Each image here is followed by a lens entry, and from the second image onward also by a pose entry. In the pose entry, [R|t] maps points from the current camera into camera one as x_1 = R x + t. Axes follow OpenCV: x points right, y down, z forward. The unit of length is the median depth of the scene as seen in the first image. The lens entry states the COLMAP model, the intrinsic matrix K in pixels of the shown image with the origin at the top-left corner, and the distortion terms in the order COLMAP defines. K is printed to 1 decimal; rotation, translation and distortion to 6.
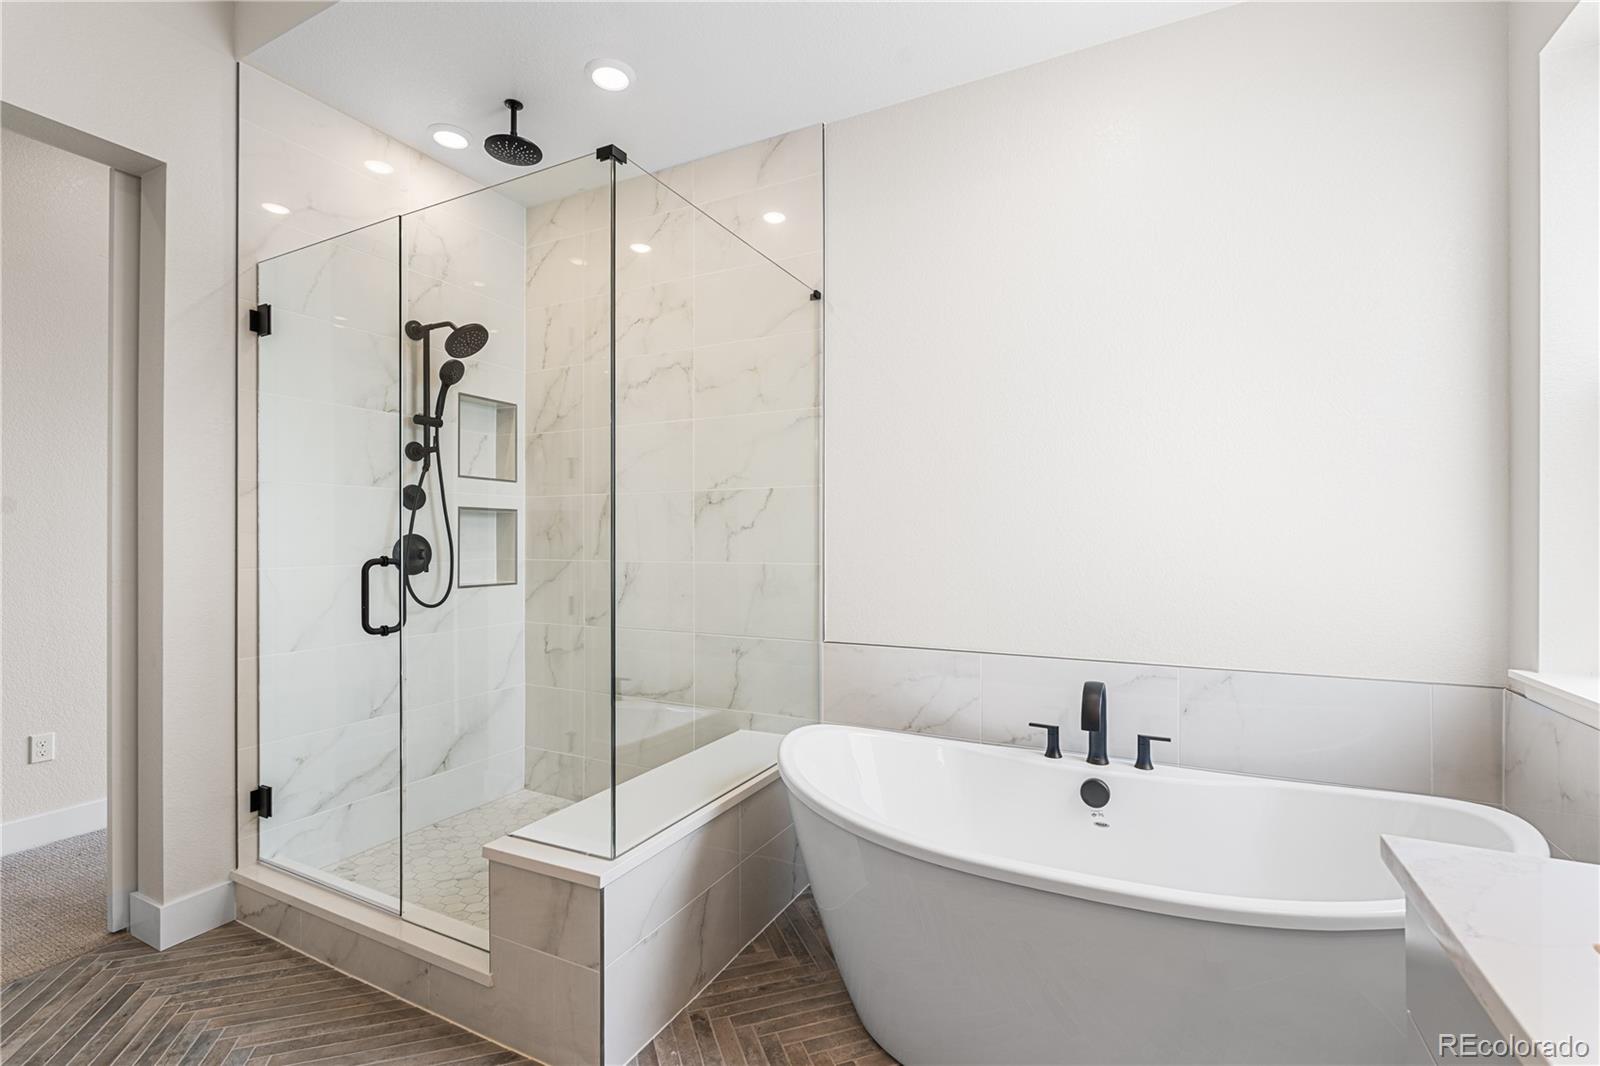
lens RADIAL K [[717.4, 0, 793.0], [0, 717.4, 538.8], [0, 0, 1]] dist [-0.002961, -0.000059]
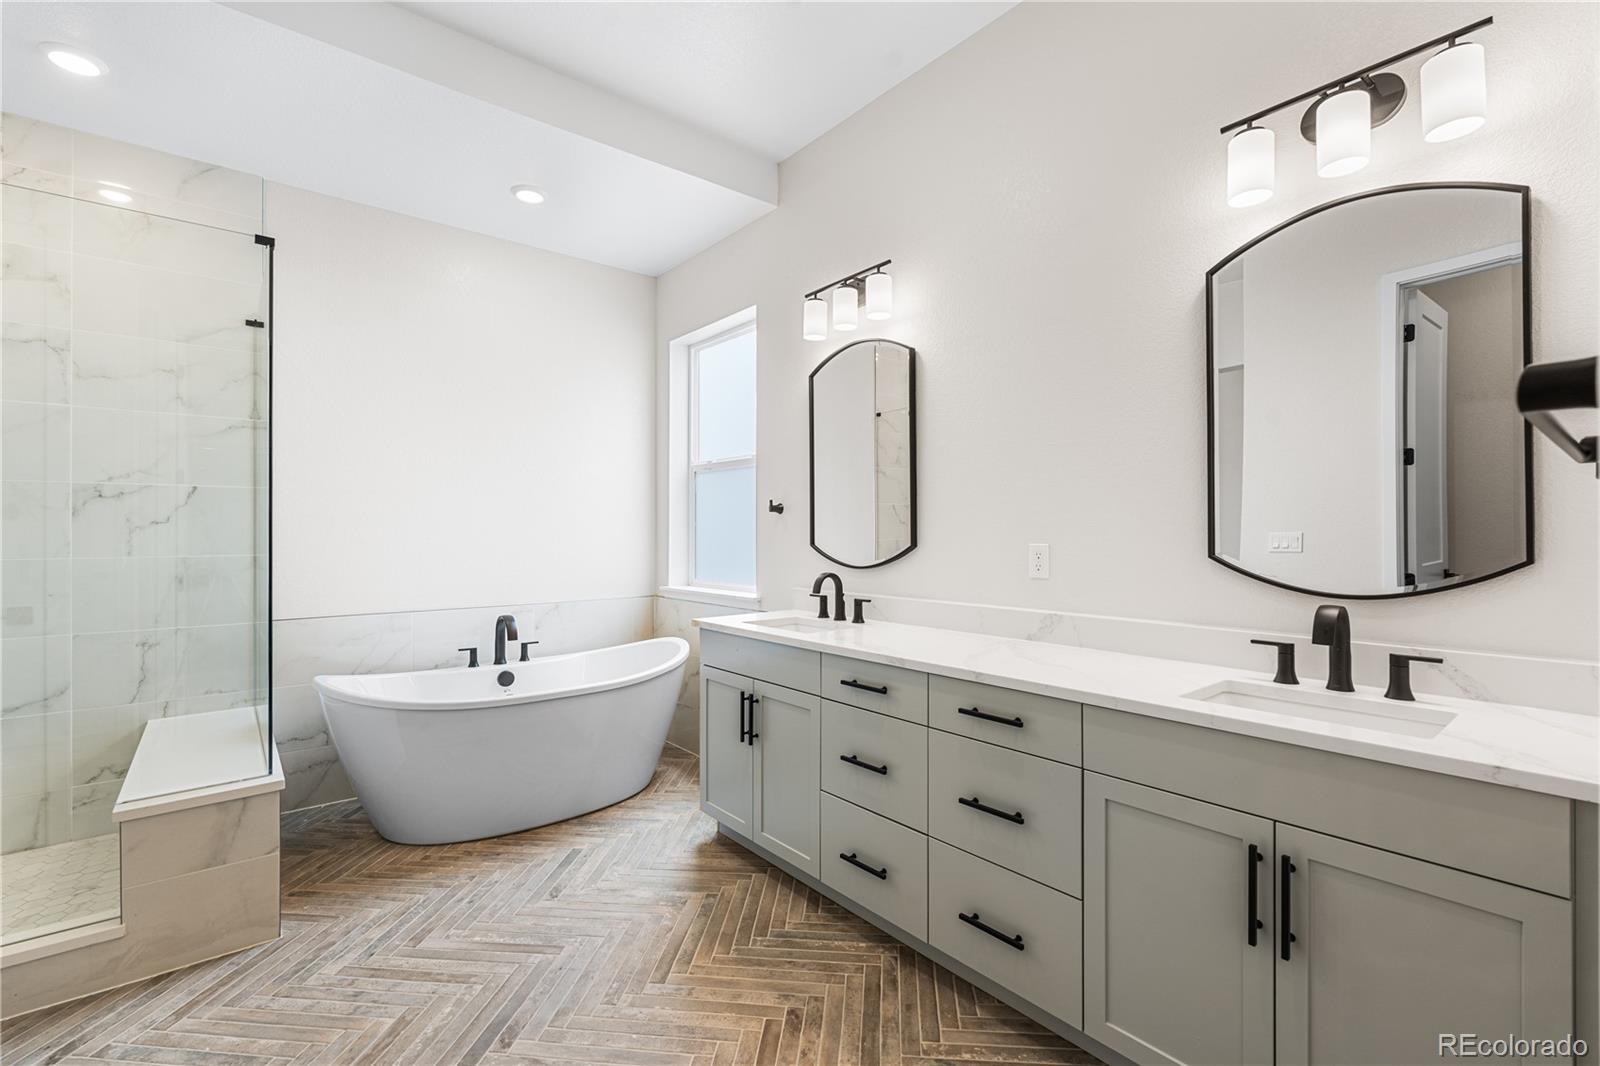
lens RADIAL K [[717.4, 0, 793.0], [0, 717.4, 538.8], [0, 0, 1]] dist [-0.002961, -0.000059]
pose [[0.408577, -0.007355, 0.912694, -0.743191], [0.000006, 0.999968, 0.008055, -0.000428], [-0.912724, -0.003286, 0.408564, -0.296223]]
